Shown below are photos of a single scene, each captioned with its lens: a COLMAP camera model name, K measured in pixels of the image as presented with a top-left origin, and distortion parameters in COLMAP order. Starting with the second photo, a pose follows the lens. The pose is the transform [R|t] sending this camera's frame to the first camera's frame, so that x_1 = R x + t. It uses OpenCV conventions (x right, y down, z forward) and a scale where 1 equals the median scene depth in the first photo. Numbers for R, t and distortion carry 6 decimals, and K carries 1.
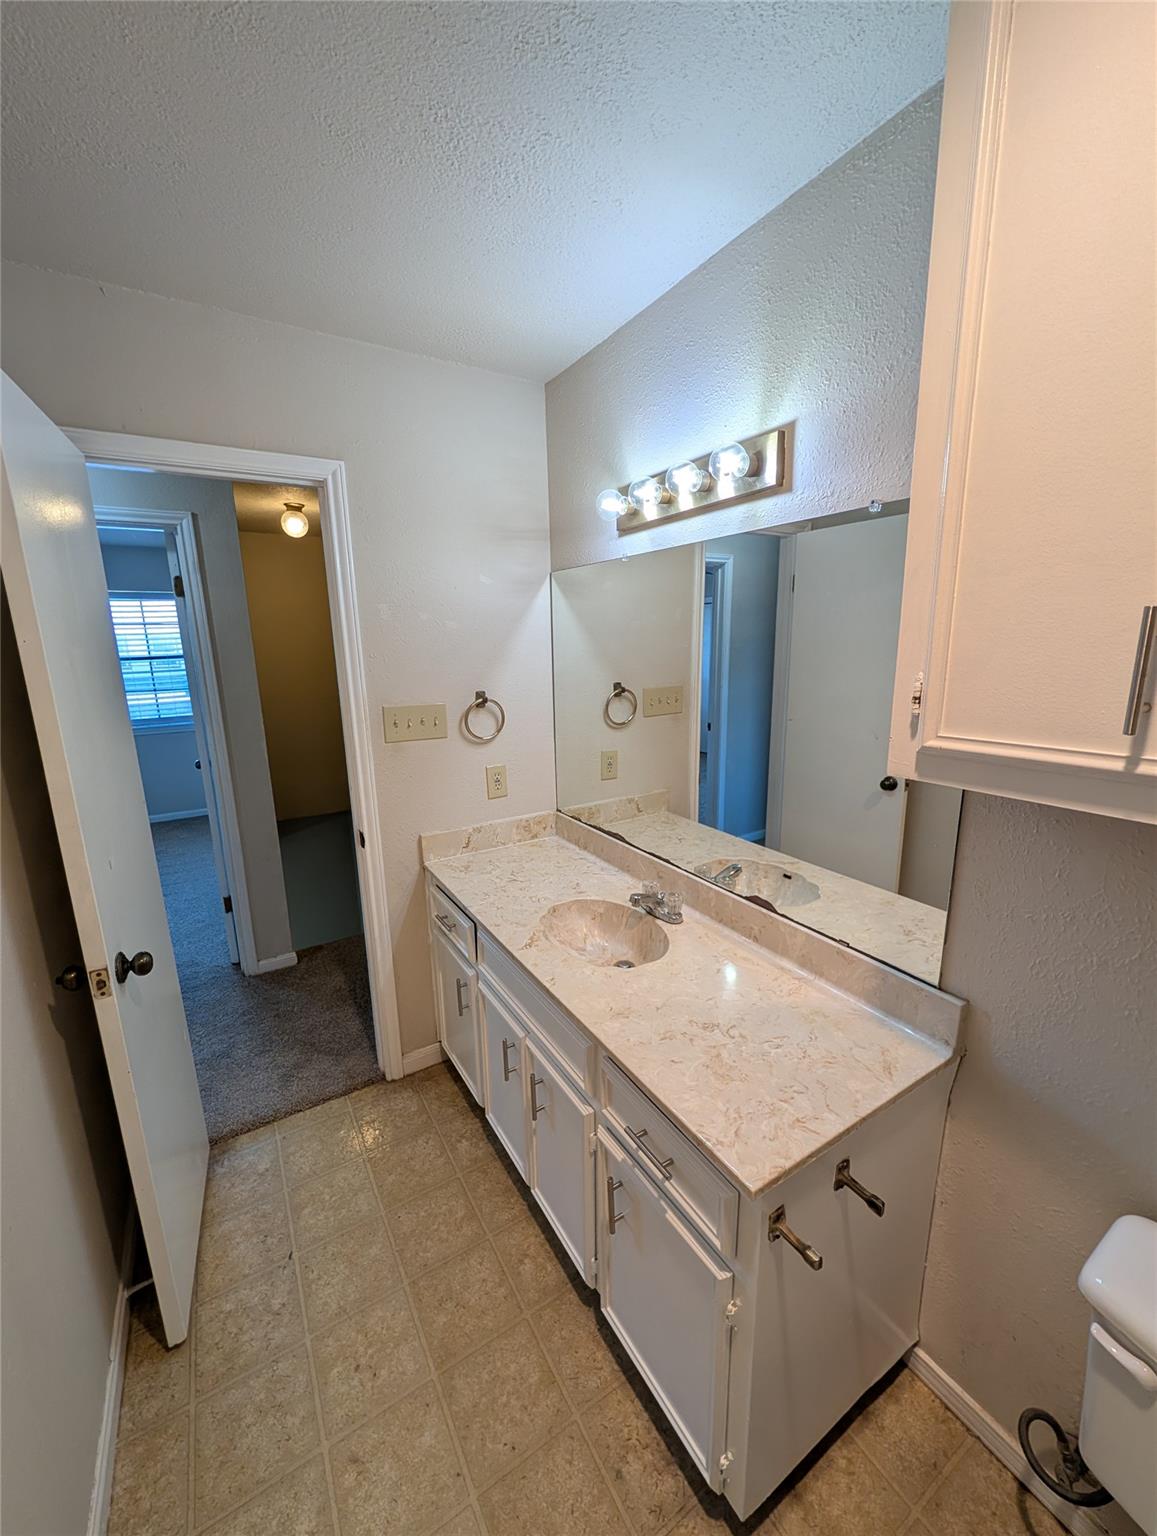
lens RADIAL K [[594.8, 0, 577.4], [0, 594.8, 771.2], [0, 0, 1]] dist [-0.000415, 0.000092]
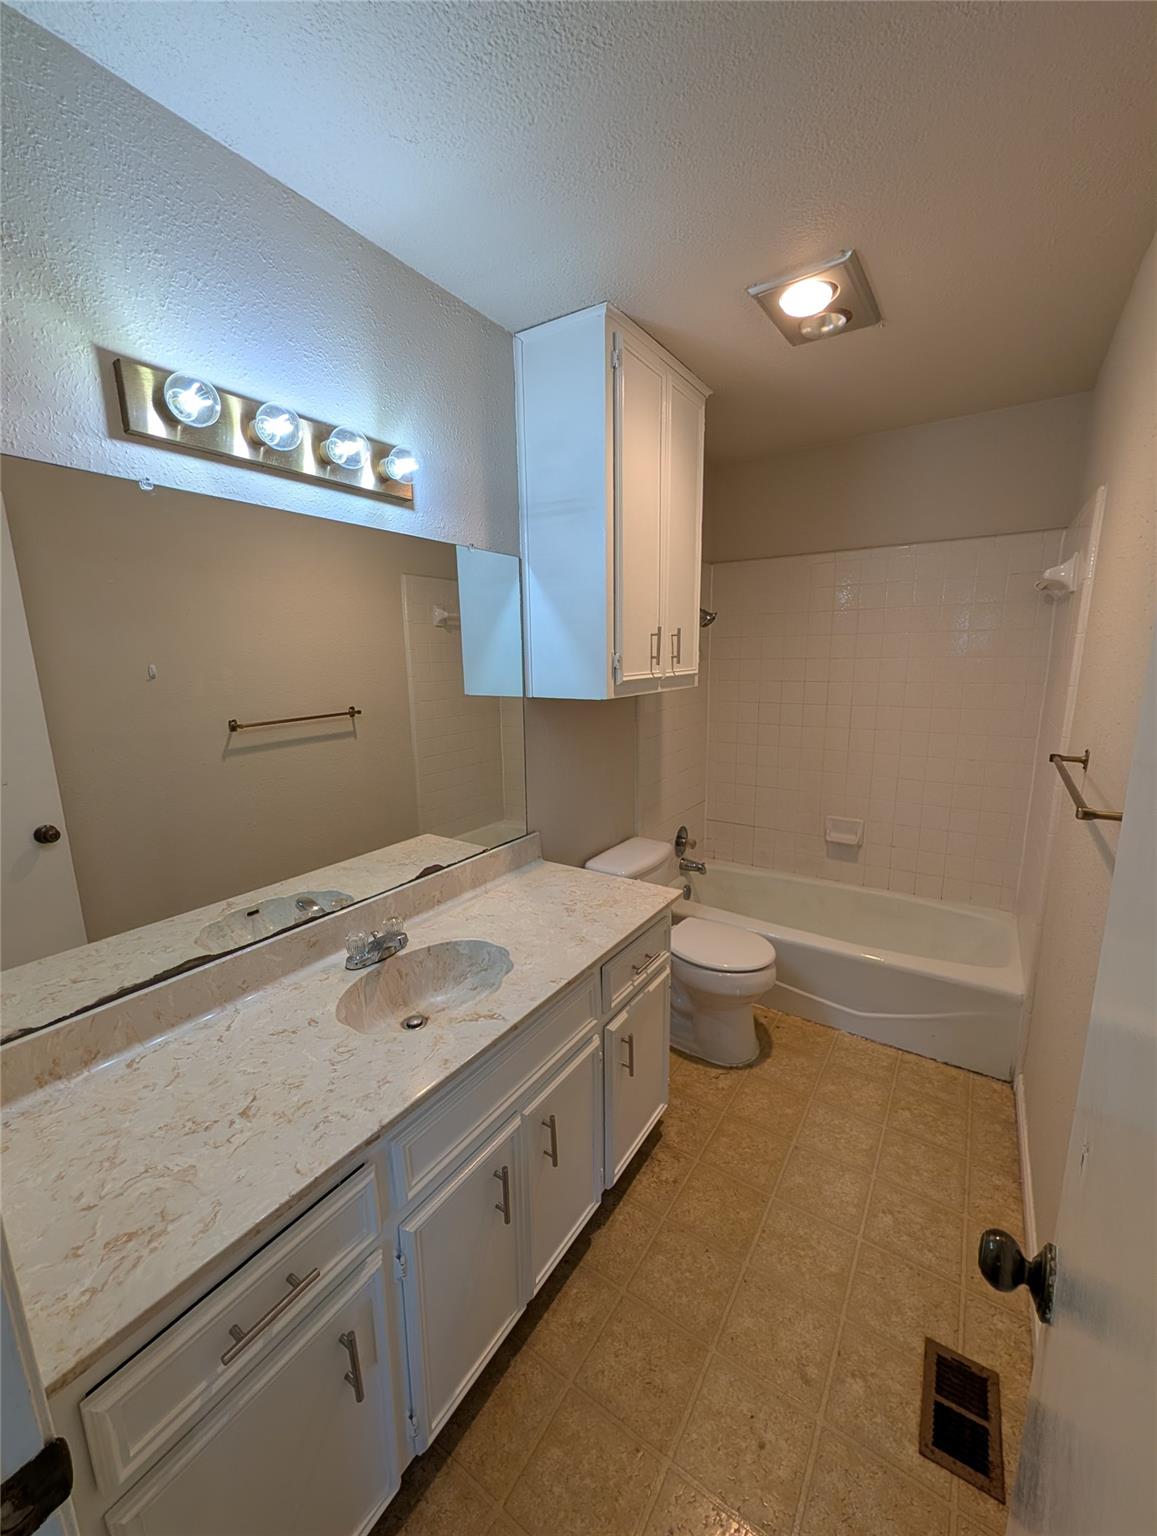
lens RADIAL K [[594.8, 0, 580.6], [0, 594.8, 770.6], [0, 0, 1]] dist [-0.000415, 0.000092]
pose [[-0.414785, -0.148691, 0.897688, -0.770879], [0.216424, 0.942124, 0.256052, -0.178312], [-0.883806, 0.300488, -0.358599, 1.076908]]
